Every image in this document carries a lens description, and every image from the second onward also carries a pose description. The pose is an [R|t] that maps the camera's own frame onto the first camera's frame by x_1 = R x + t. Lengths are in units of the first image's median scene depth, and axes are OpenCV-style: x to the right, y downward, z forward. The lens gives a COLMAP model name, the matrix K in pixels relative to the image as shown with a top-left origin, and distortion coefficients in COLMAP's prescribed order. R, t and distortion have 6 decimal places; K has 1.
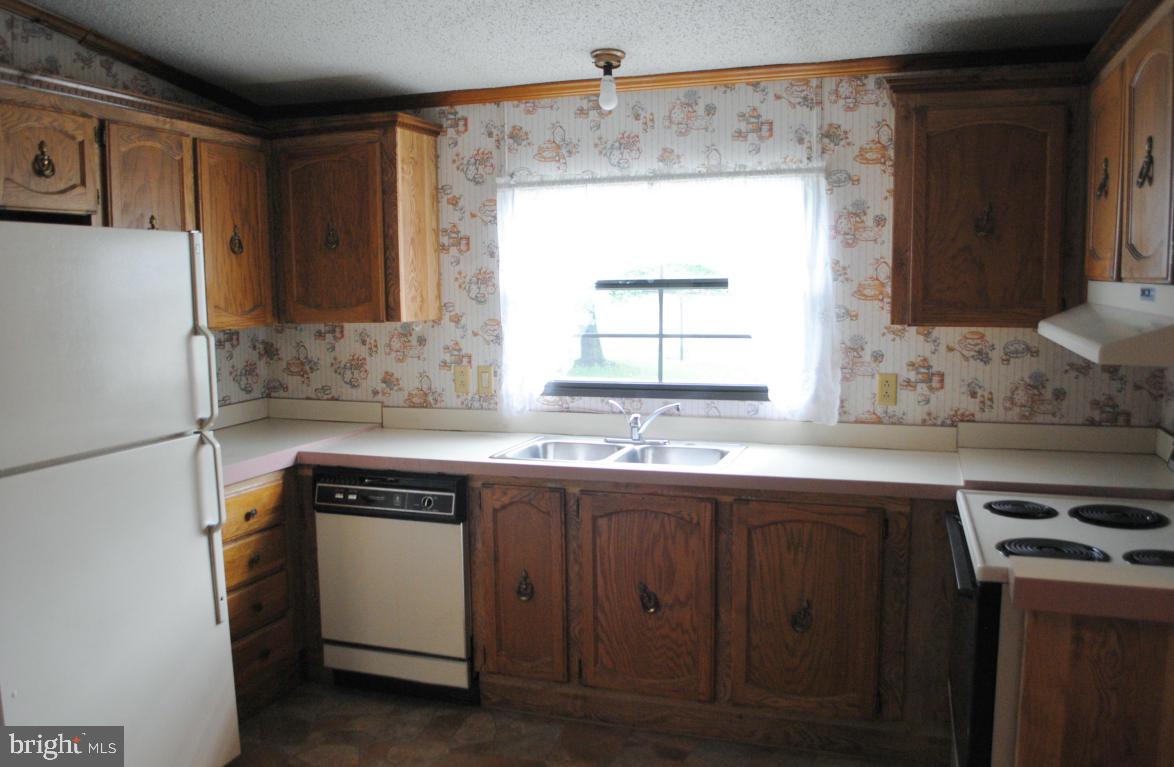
lens RADIAL K [[937.3, 0, 588.3], [0, 937.3, 380.9], [0, 0, 1]] dist [-0.083629, 0.009919]
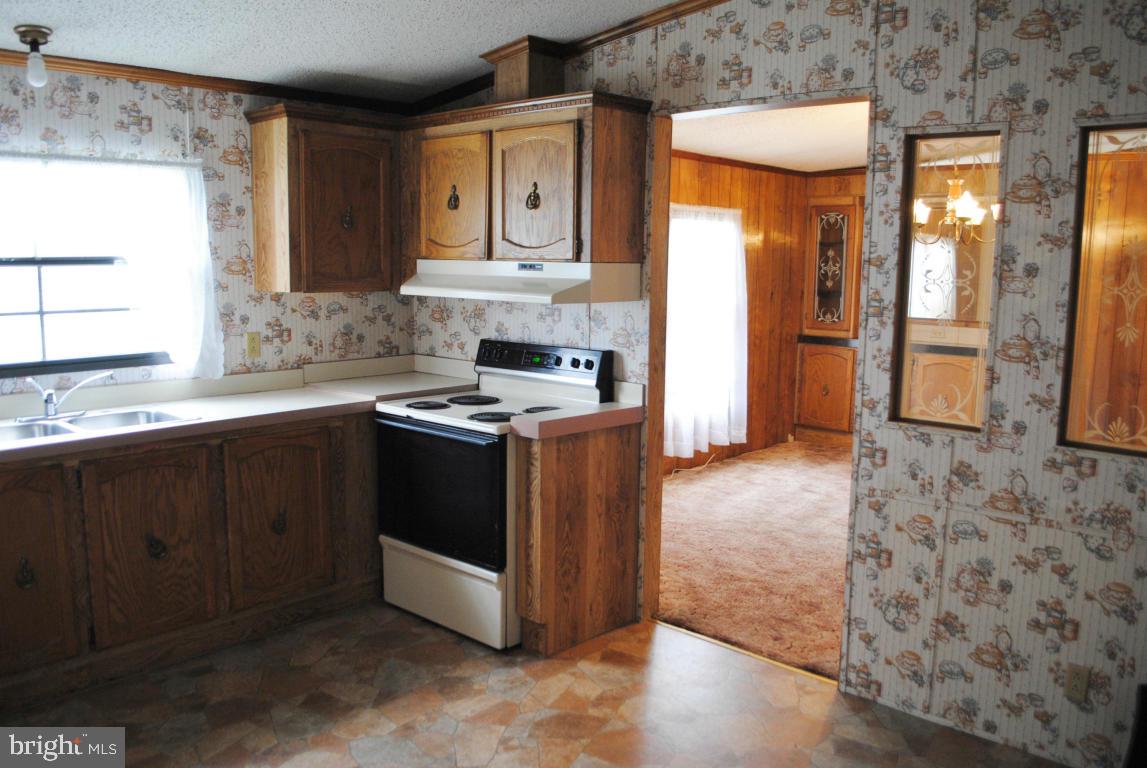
lens RADIAL K [[910.3, 0, 581.8], [0, 910.3, 387.2], [0, 0, 1]] dist [-0.095665, 0.023626]
pose [[0.404092, -0.112565, 0.907766, -0.619696], [0.083300, 0.992804, 0.086029, -0.001914], [-0.910917, 0.040853, 0.410561, 0.093336]]
